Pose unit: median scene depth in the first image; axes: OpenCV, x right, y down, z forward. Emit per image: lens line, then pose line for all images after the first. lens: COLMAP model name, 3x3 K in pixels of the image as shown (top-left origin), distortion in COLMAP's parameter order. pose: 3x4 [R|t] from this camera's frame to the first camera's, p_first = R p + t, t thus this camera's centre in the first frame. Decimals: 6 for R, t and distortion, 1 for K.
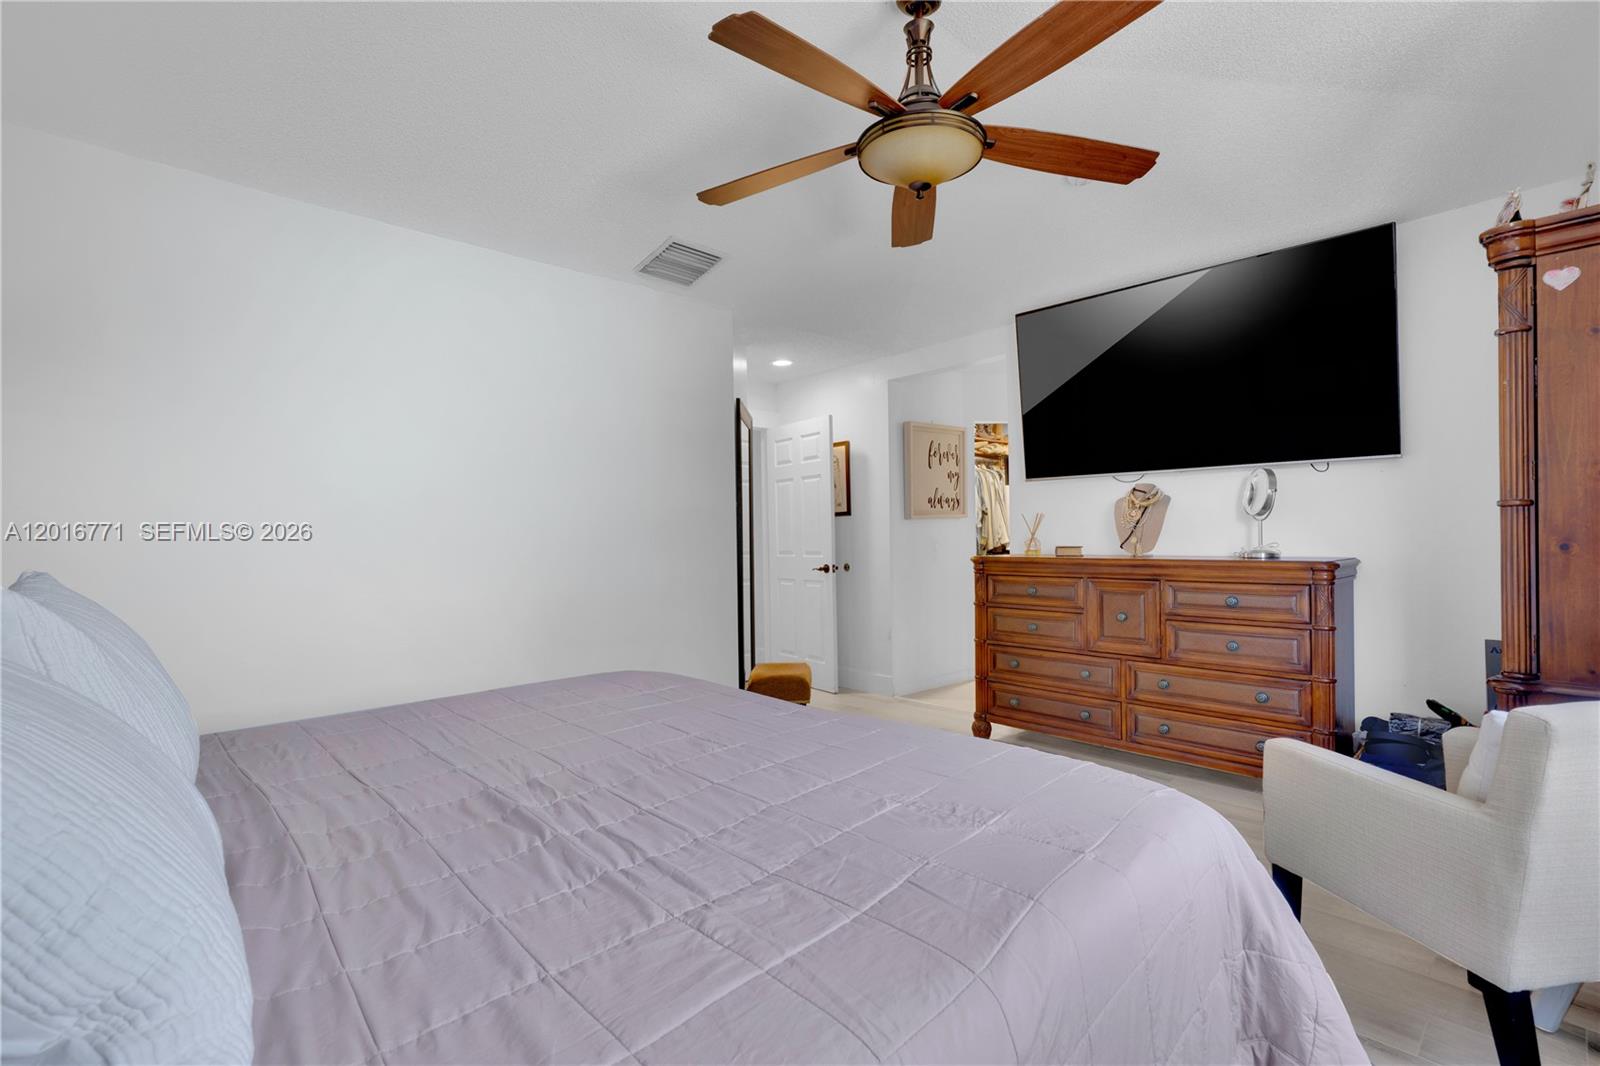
lens RADIAL K [[739.1, 0, 796.9], [0, 739.1, 531.8], [0, 0, 1]] dist [0.003648, 0.000148]
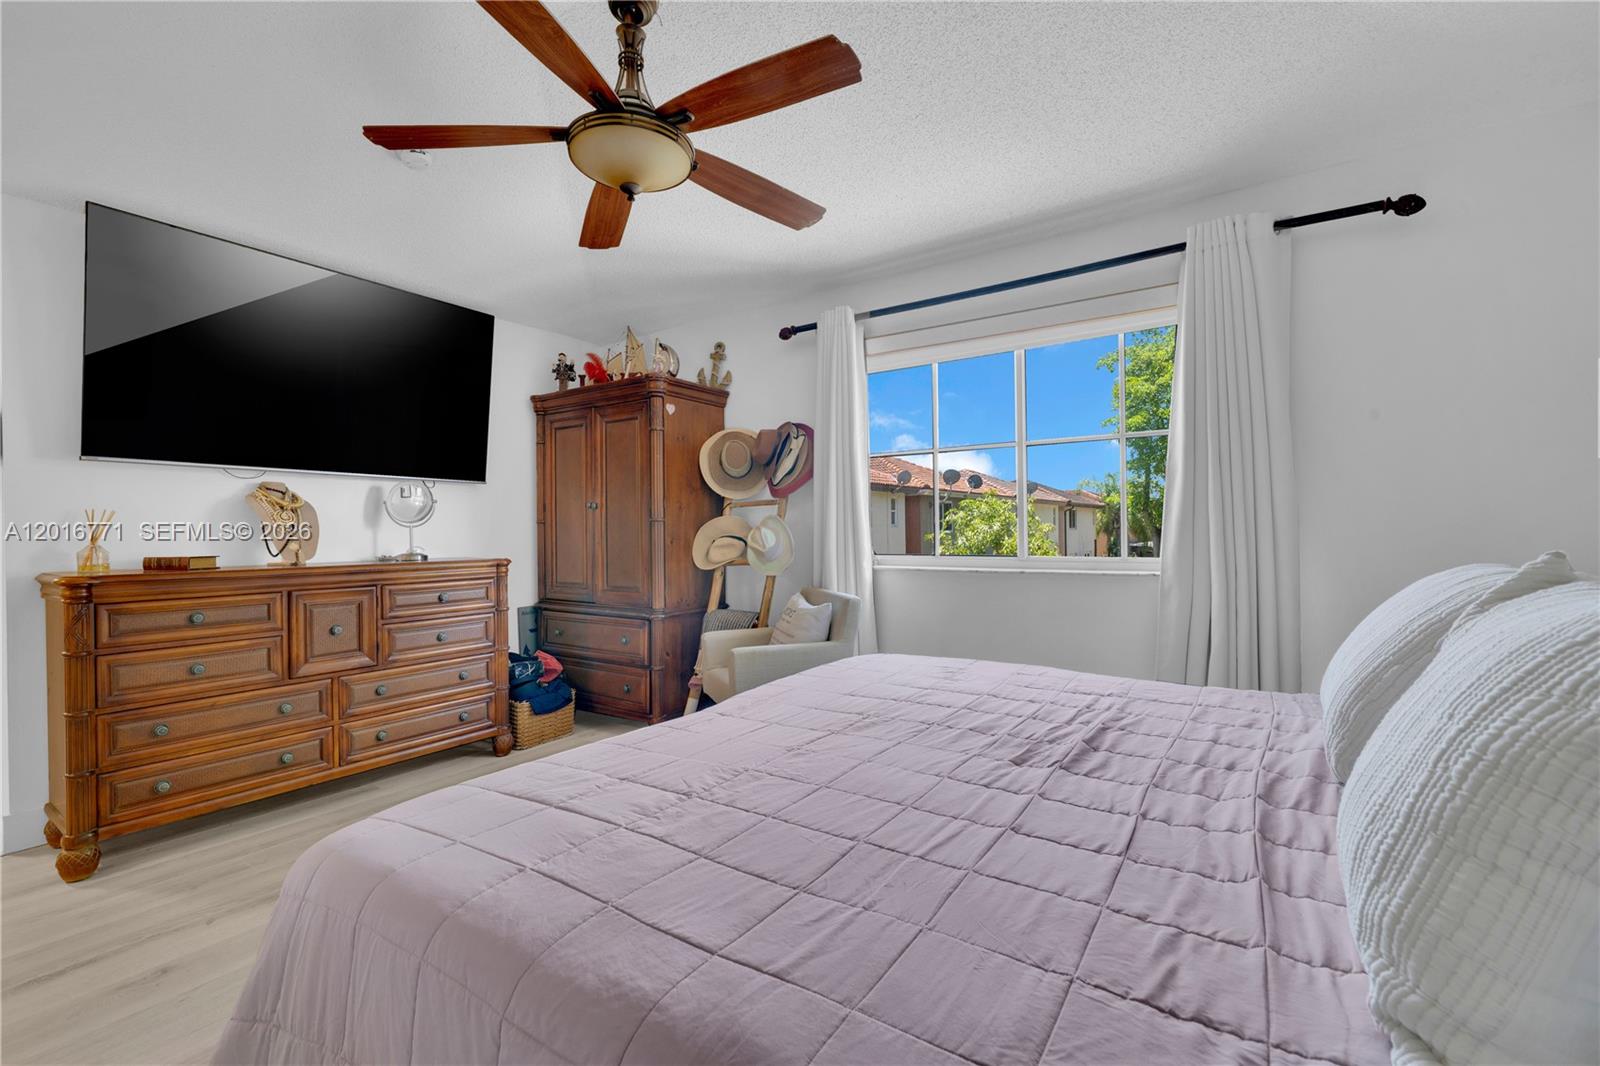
lens RADIAL K [[712.1, 0, 790.0], [0, 712.1, 534.2], [0, 0, 1]] dist [-0.000141, 0.000166]
pose [[-0.218749, 0.014439, 0.975674, -0.563836], [0.010875, 0.999864, -0.012358, 0.015309], [-0.975721, 0.007907, -0.218876, 0.683654]]
